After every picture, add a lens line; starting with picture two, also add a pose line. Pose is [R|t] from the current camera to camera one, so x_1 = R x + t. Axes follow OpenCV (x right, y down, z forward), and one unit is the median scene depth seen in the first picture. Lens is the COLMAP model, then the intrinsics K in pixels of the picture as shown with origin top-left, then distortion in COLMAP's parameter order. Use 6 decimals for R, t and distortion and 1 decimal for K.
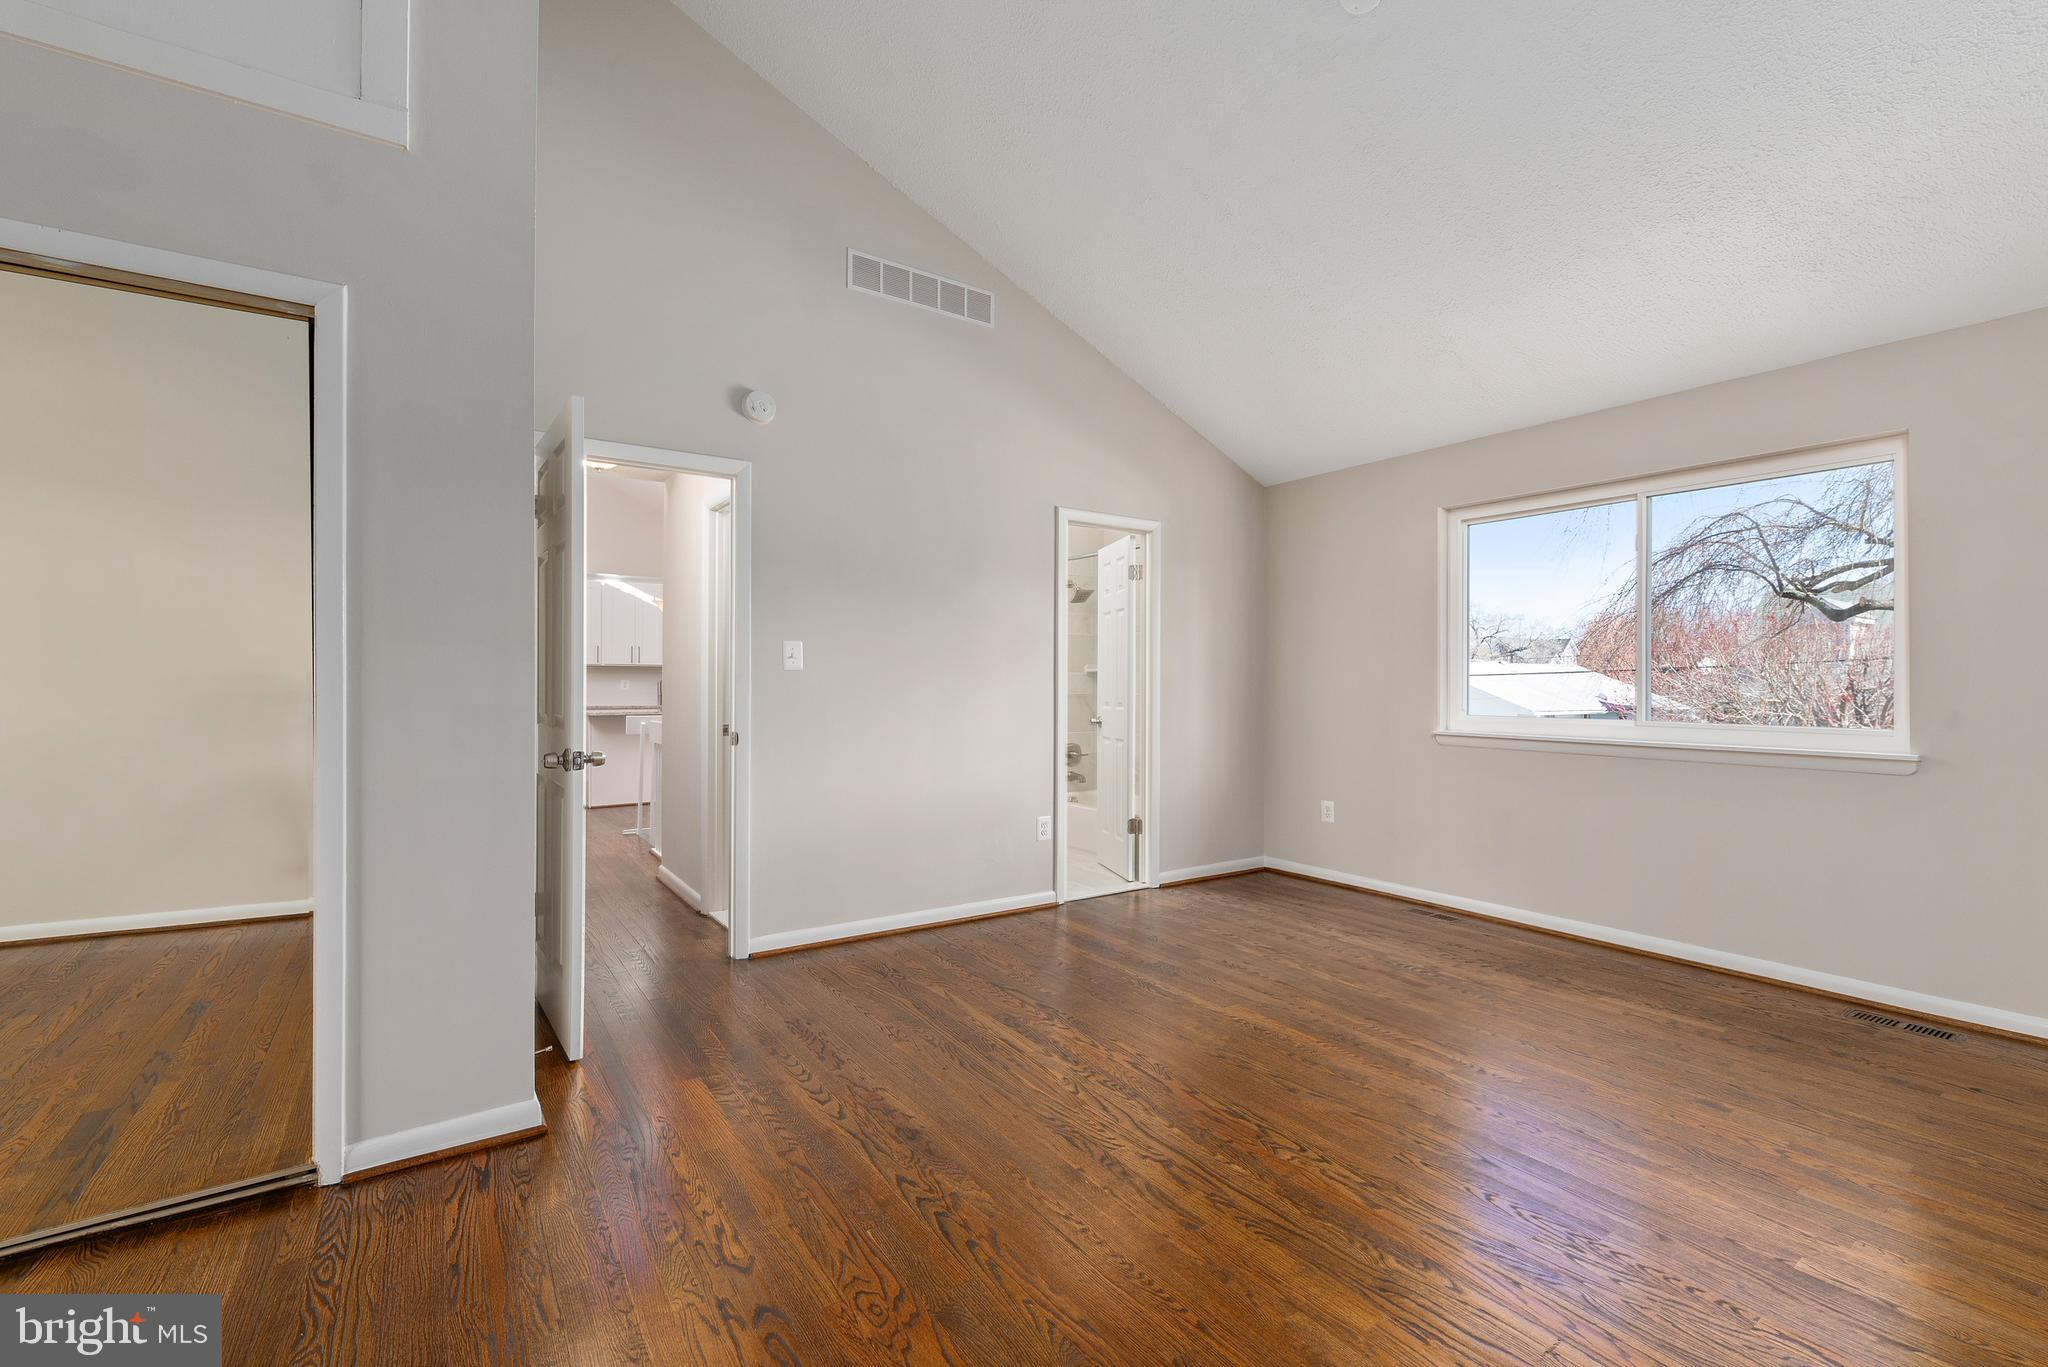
lens RADIAL K [[876.1, 0, 1028.7], [0, 876.1, 678.6], [0, 0, 1]] dist [0.004234, -0.000529]
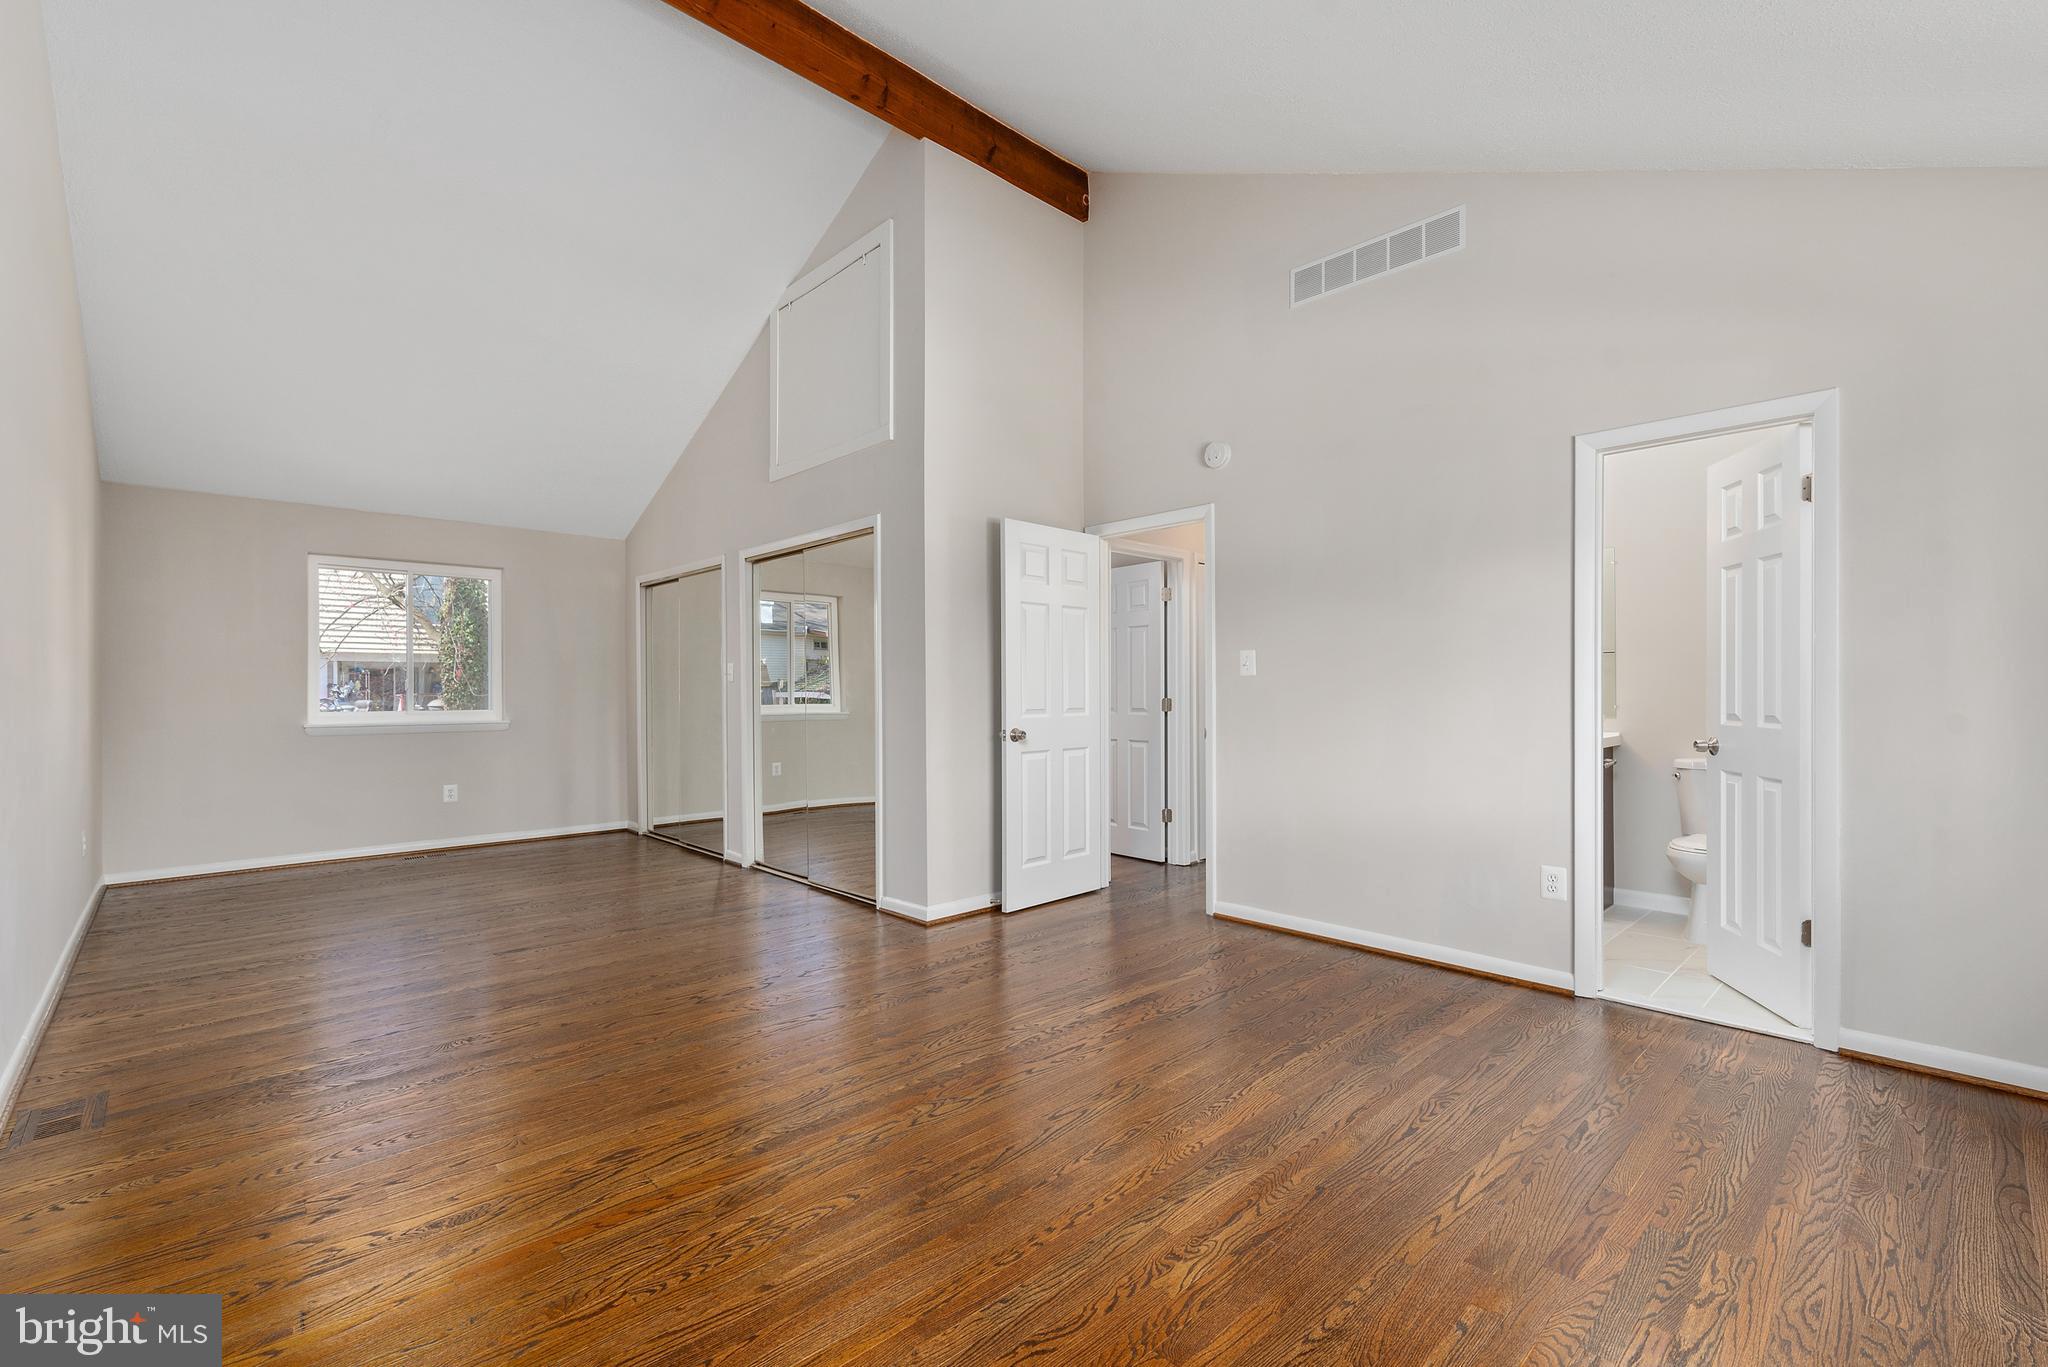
lens RADIAL K [[868.8, 0, 1025.3], [0, 868.8, 692.1], [0, 0, 1]] dist [0.001610, 0.000055]
pose [[0.167485, -0.001405, -0.985874, 0.682245], [0.009014, 0.999959, 0.000106, 0.007272], [0.985833, -0.008905, 0.167491, 0.459702]]
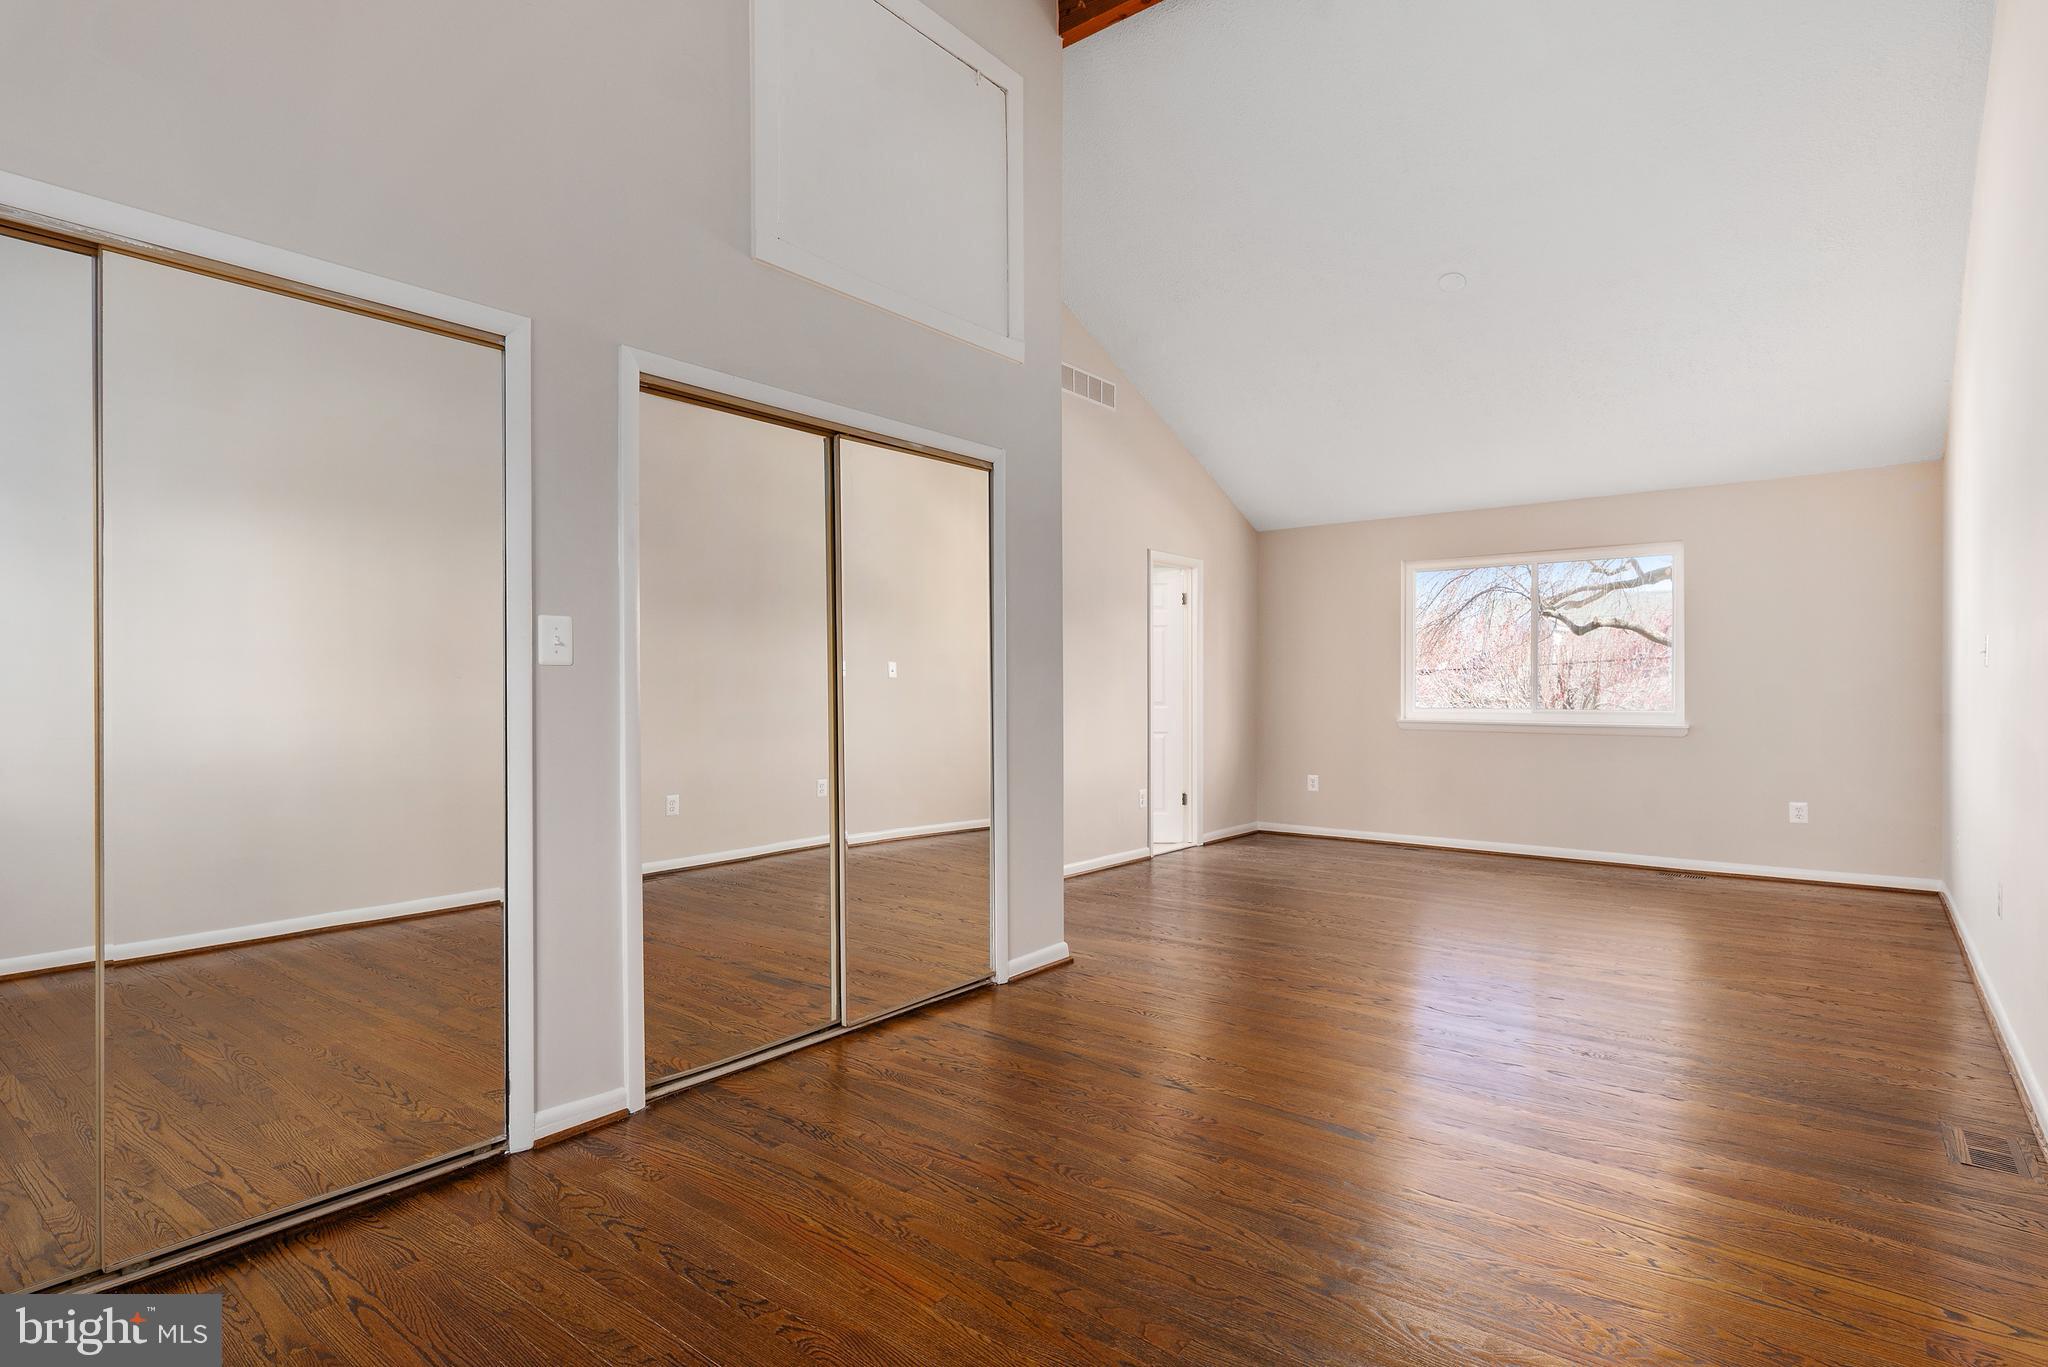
lens RADIAL K [[1029.9, 0, 1028.1], [0, 1029.9, 692.6], [0, 0, 1]] dist [0.000007, 0.001098]
pose [[0.956196, -0.004418, 0.292694, -0.607869], [0.001304, 0.999940, 0.010833, -0.002221], [-0.292724, -0.009977, 0.956145, -0.415287]]
